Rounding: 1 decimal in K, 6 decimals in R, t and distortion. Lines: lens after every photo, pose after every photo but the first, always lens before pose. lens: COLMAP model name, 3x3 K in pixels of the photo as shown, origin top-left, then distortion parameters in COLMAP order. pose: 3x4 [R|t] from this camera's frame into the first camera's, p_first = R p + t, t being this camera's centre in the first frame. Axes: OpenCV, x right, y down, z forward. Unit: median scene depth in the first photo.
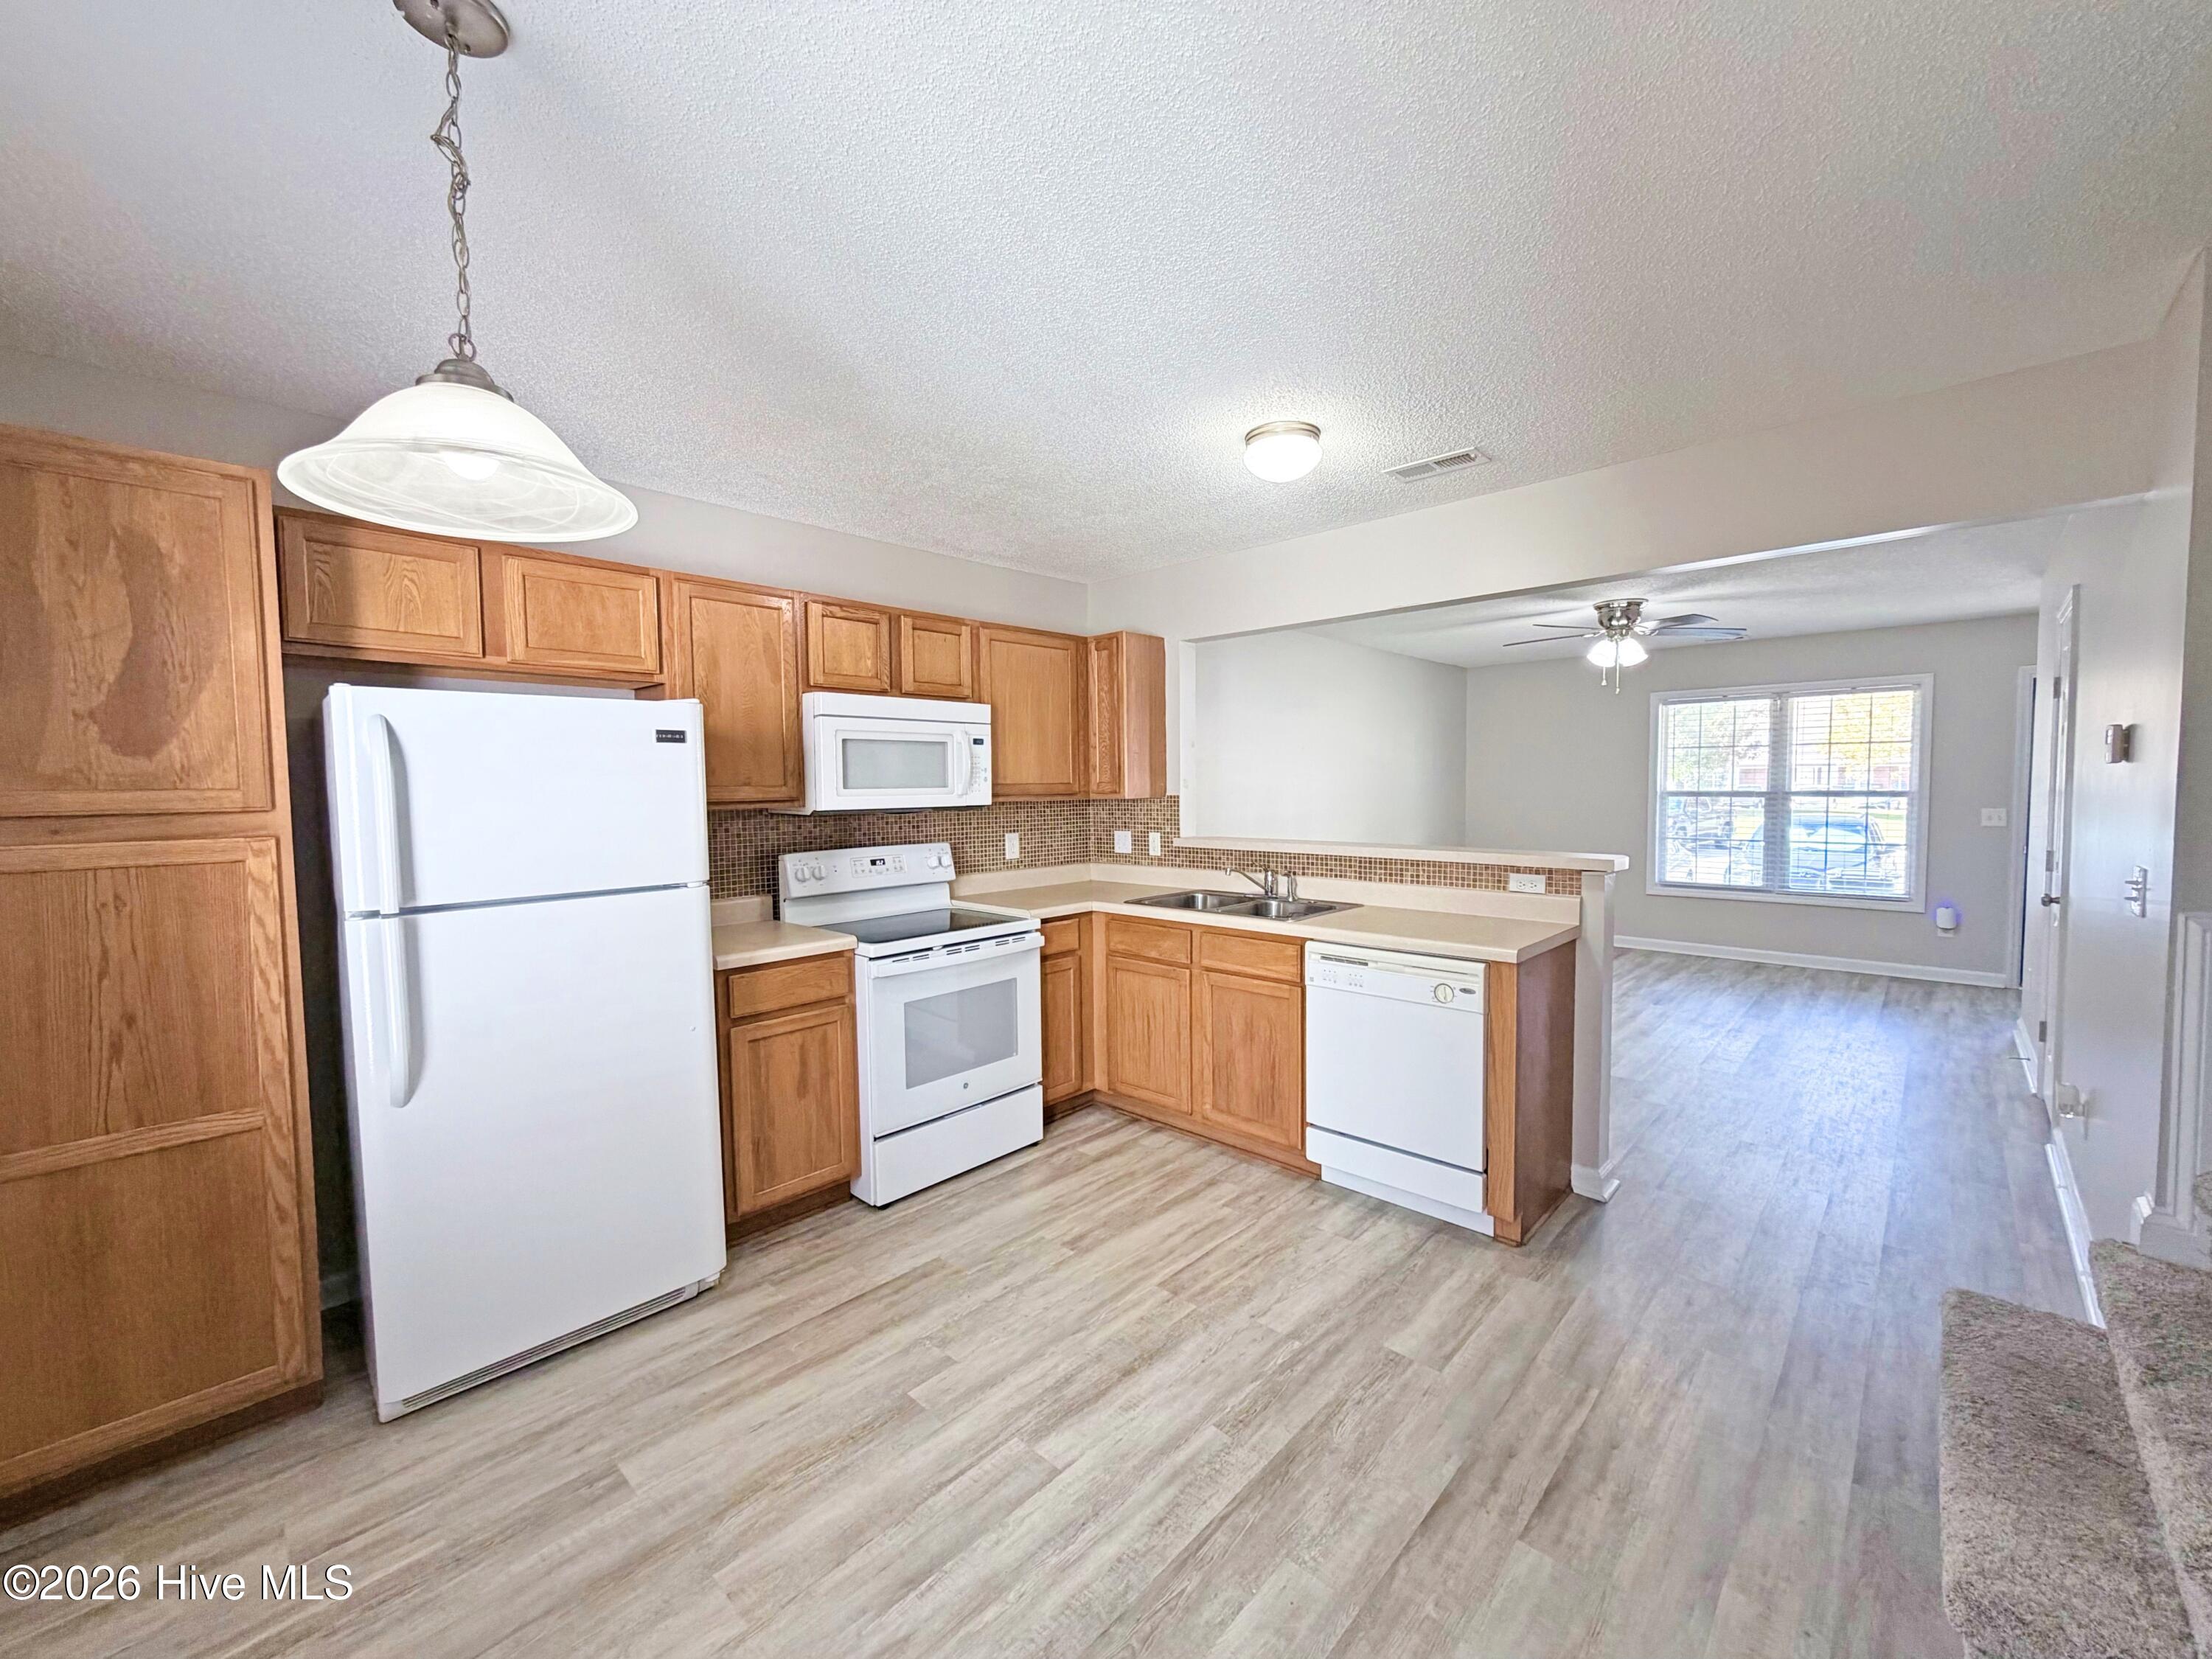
lens RADIAL K [[876.9, 0, 1110.6], [0, 876.9, 830.3], [0, 0, 1]] dist [0.000607, -0.000083]
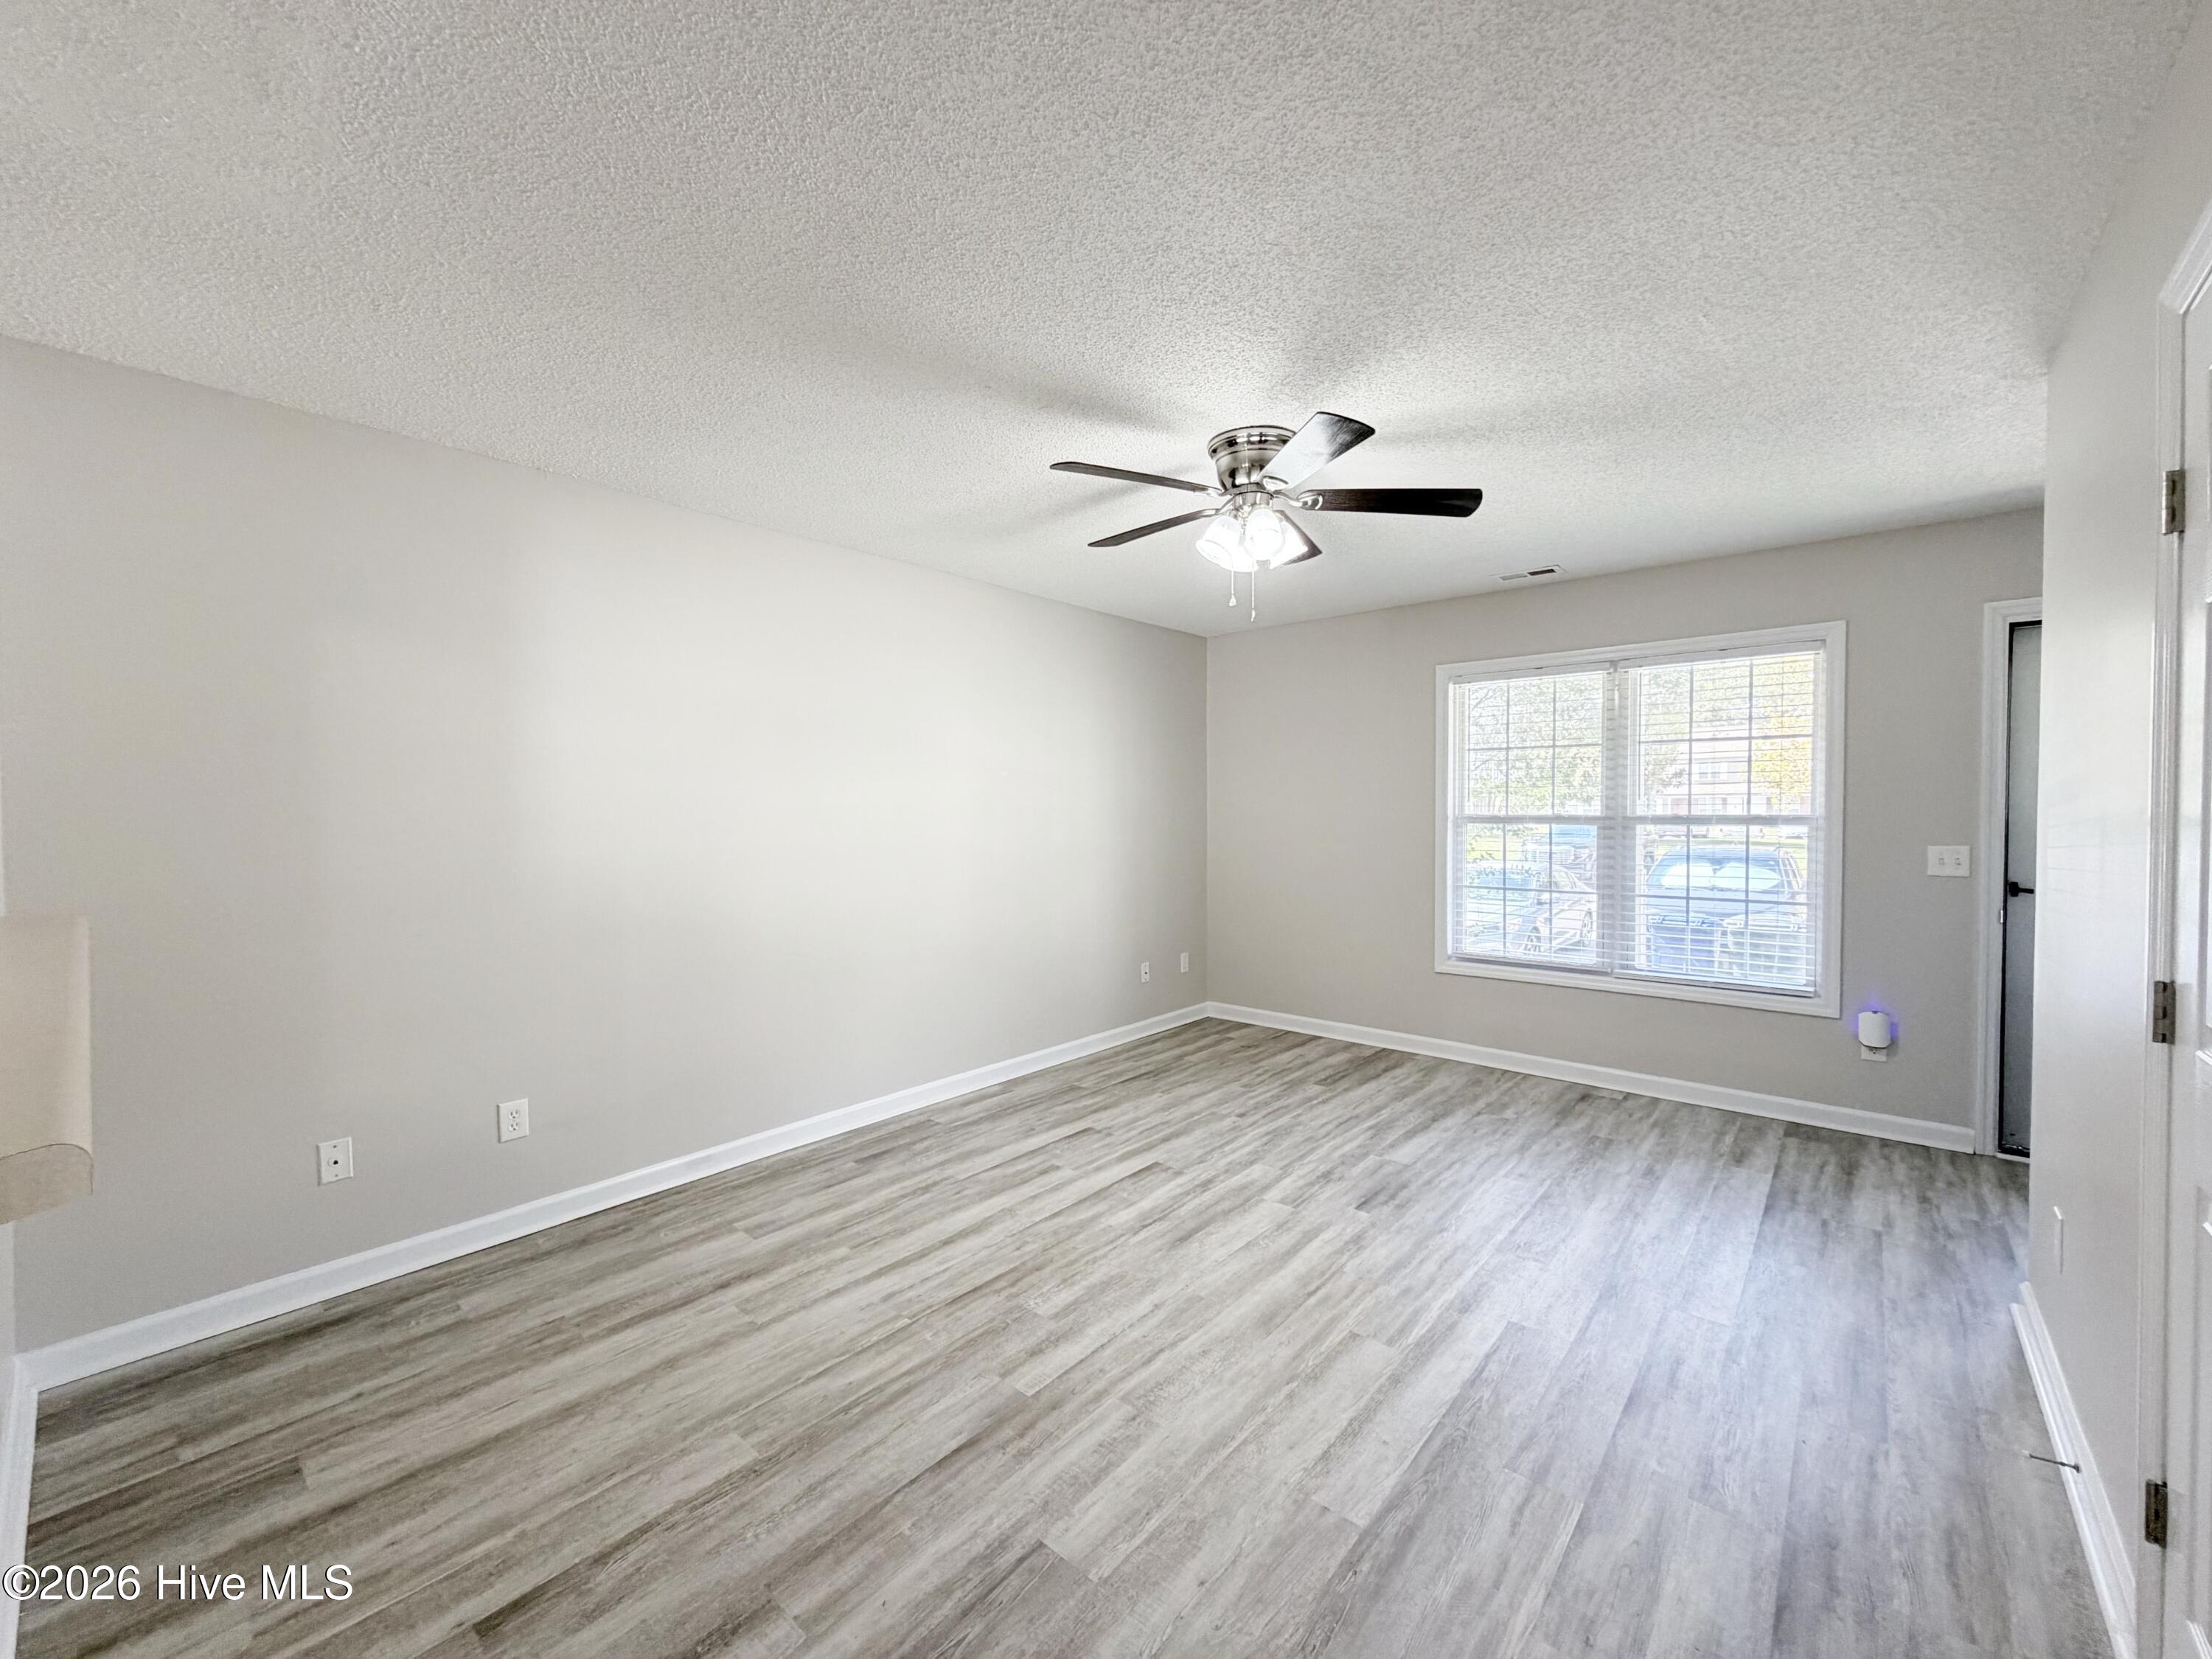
lens RADIAL K [[876.9, 0, 1110.4], [0, 876.9, 834.4], [0, 0, 1]] dist [0.000607, -0.000083]
pose [[0.998845, 0.004228, 0.047864, 0.808943], [-0.002996, 0.999663, -0.025777, -0.030105], [-0.047957, 0.025603, 0.998521, 0.850687]]
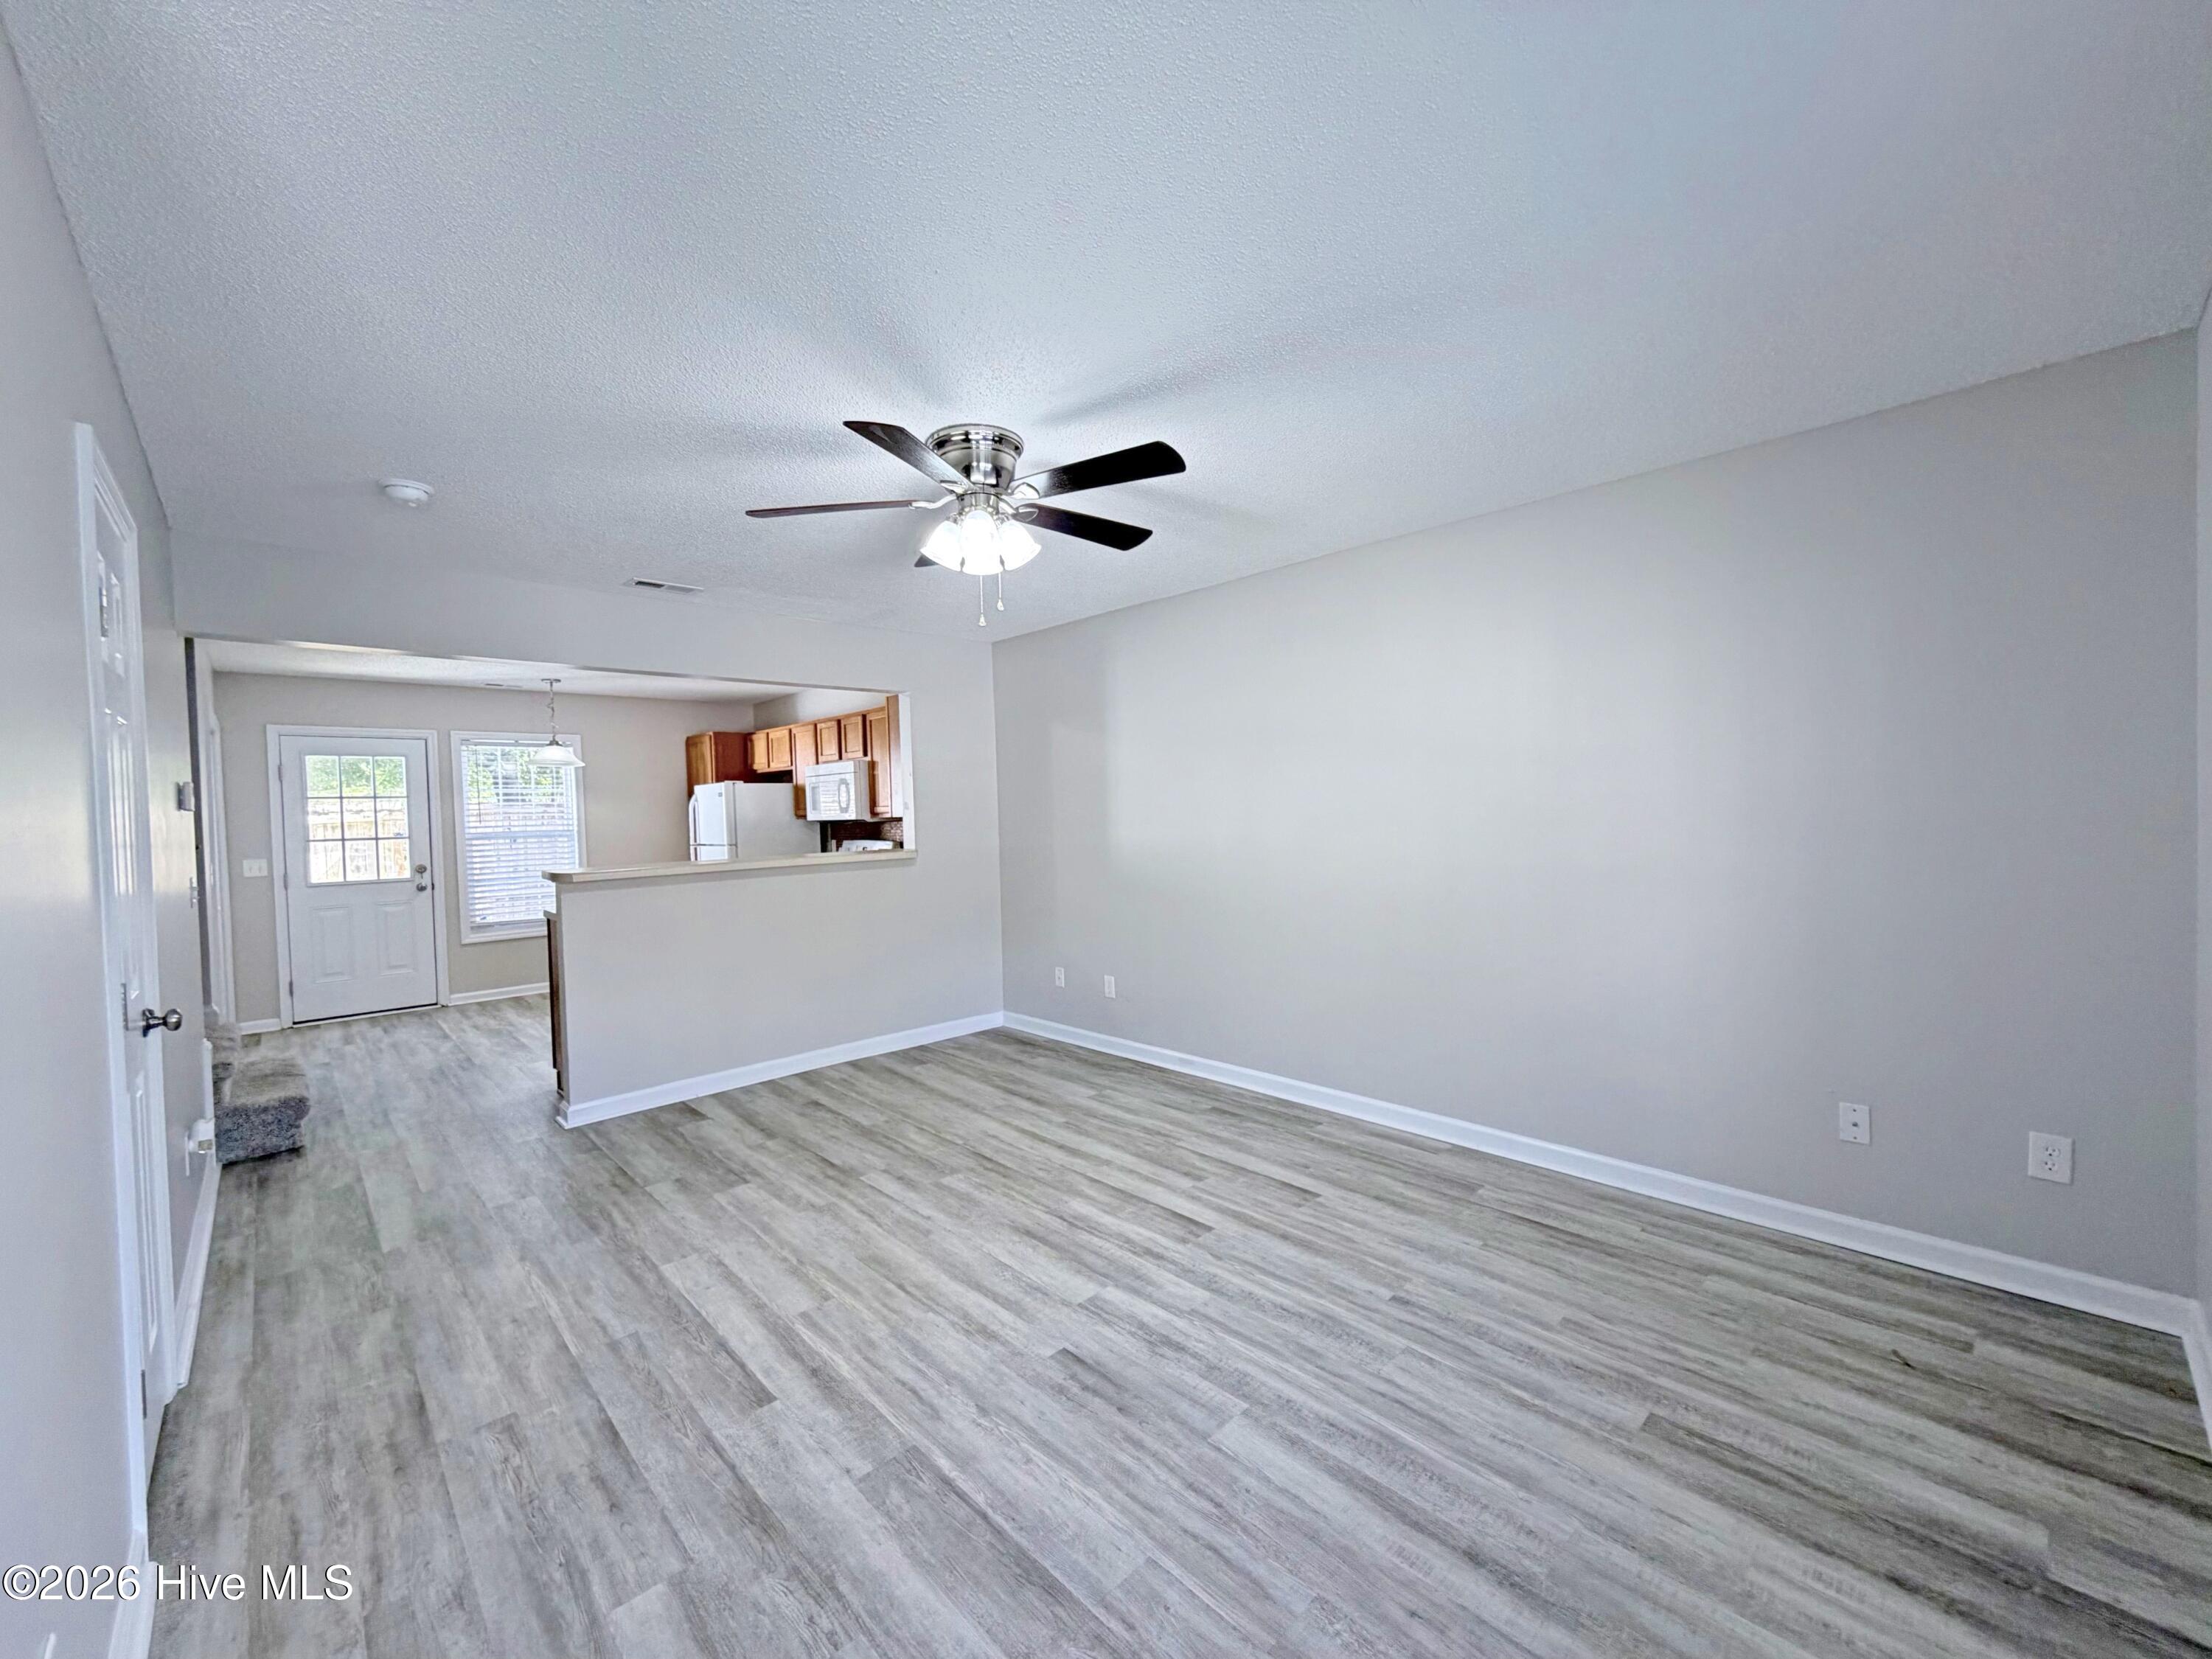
lens RADIAL K [[876.9, 0, 1107.0], [0, 876.9, 825.5], [0, 0, 1]] dist [0.000607, -0.000083]
pose [[-0.047170, 0.030239, -0.998429, 1.845769], [-0.026701, 0.999146, 0.031522, -0.101361], [0.998530, 0.028146, -0.046322, 1.879033]]
